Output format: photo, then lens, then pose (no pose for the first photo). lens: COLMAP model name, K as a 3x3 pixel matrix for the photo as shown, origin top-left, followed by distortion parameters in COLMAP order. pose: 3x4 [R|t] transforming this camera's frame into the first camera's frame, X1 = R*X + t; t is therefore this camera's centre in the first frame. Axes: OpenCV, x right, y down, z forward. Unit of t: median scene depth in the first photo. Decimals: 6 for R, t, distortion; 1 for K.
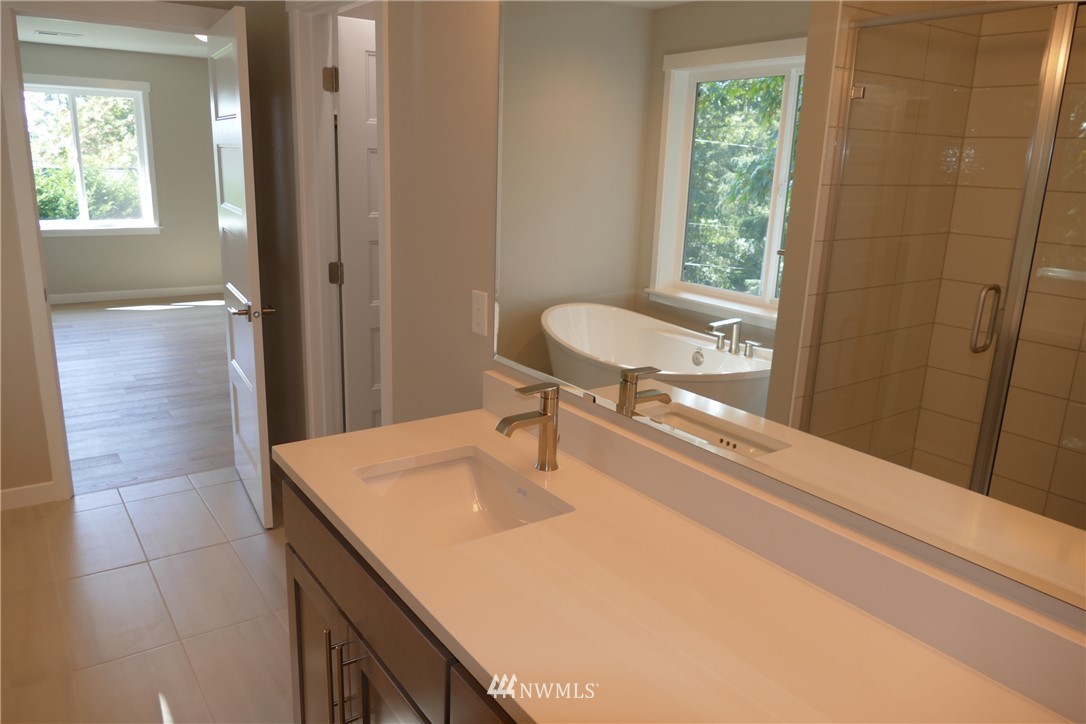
lens RADIAL K [[765.9, 0, 543.0], [0, 765.9, 362.0], [0, 0, 1]] dist [-0.003544, 0.000060]
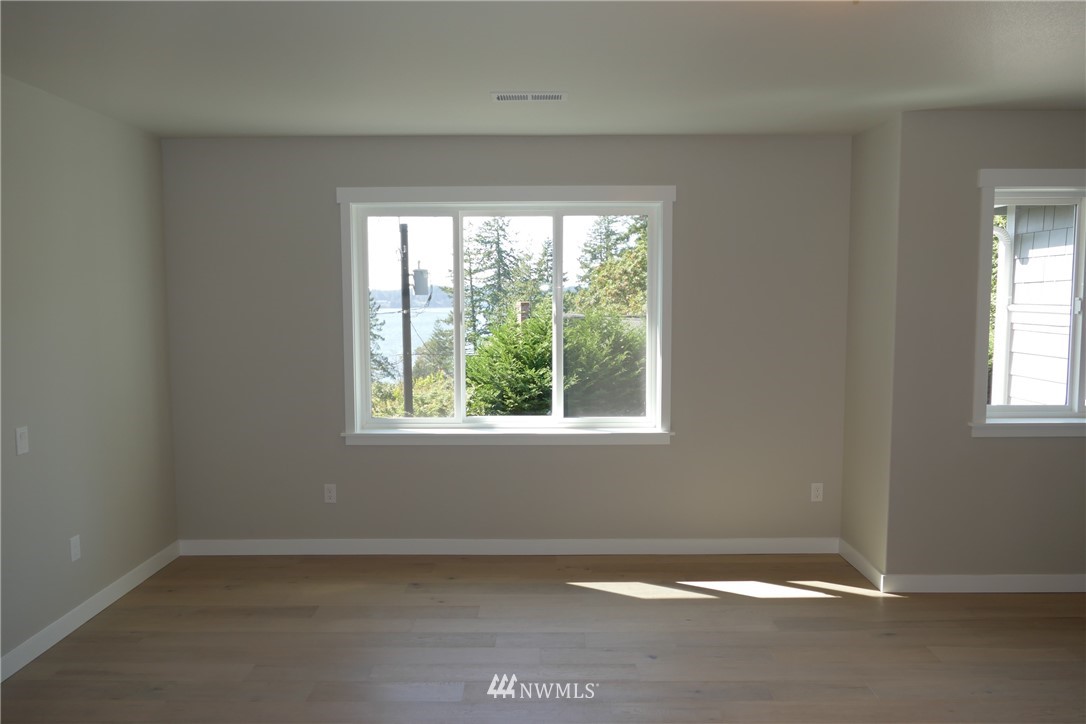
lens RADIAL K [[773.9, 0, 543.0], [0, 773.9, 362.0], [0, 0, 1]] dist [-0.012856, -0.000233]
pose [[0.812794, 0.014907, -0.582360, -0.074048], [-0.119561, 0.982660, -0.141717, -0.041094], [0.570149, 0.184814, 0.800483, 0.145984]]
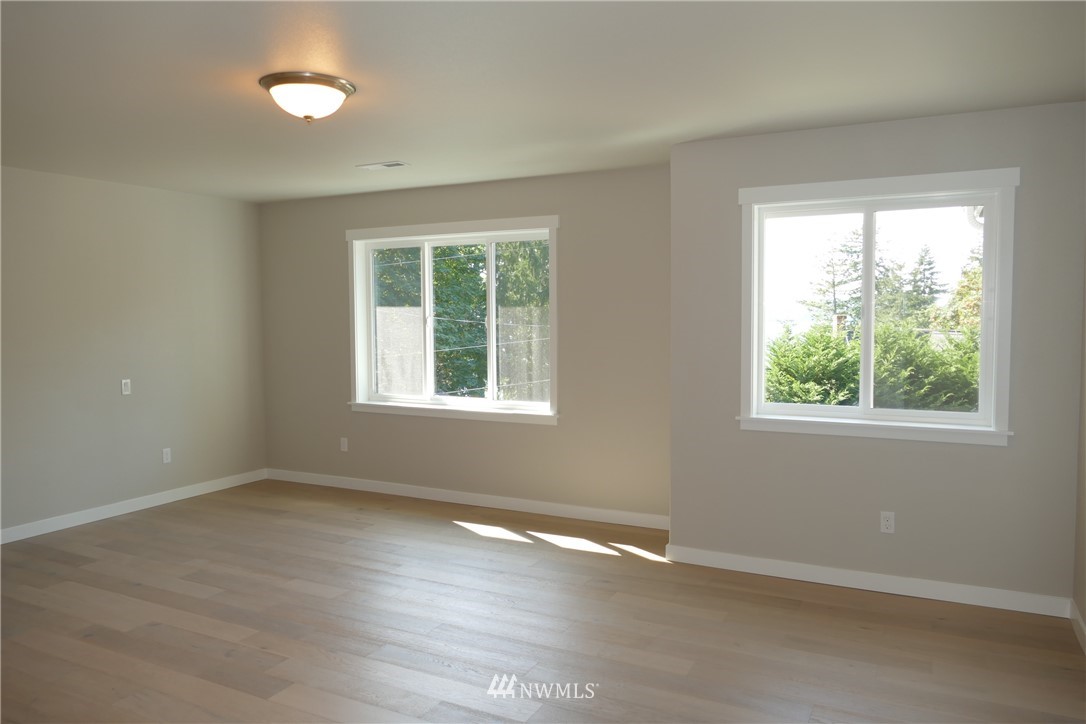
lens RADIAL K [[773.9, 0, 543.0], [0, 773.9, 362.0], [0, 0, 1]] dist [-0.012856, -0.000233]
pose [[0.461135, 0.023855, -0.887009, 0.033773], [-0.206373, 0.975110, -0.081064, -0.049731], [0.862997, 0.220436, 0.454580, 0.200154]]
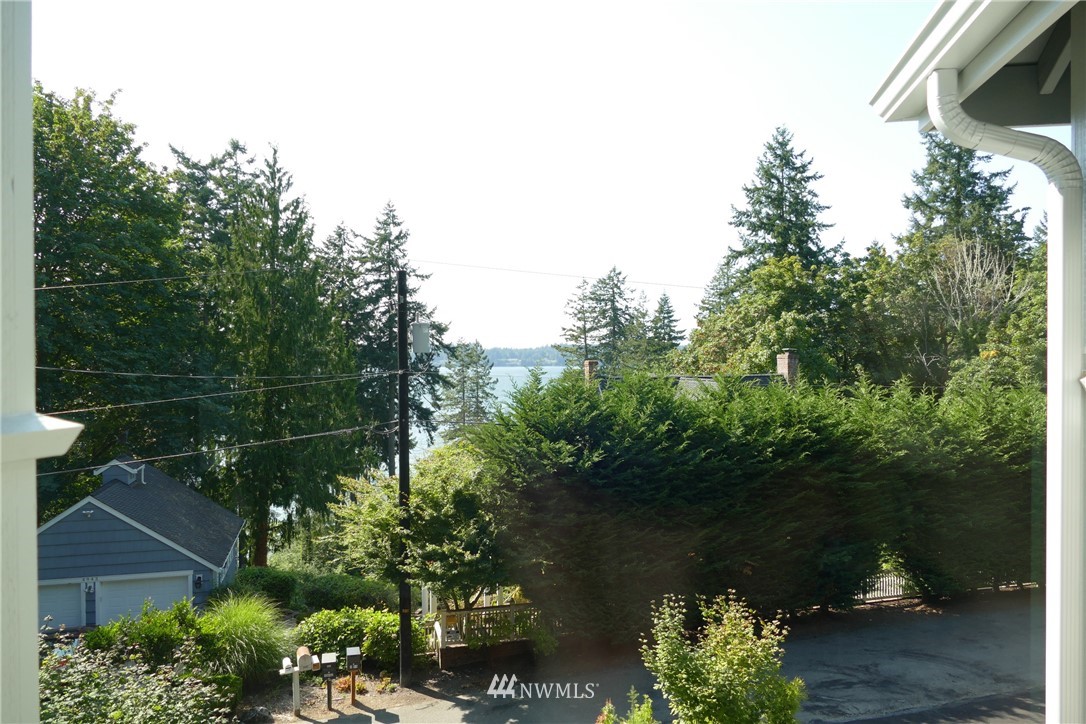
lens RADIAL K [[773.9, 0, 543.0], [0, 773.9, 362.0], [0, 0, 1]] dist [-0.012856, -0.000233]
pose [[0.706069, -0.027638, -0.707604, -0.079460], [-0.155206, 0.968903, -0.192713, -0.086110], [0.690926, 0.245893, 0.679822, 0.320348]]
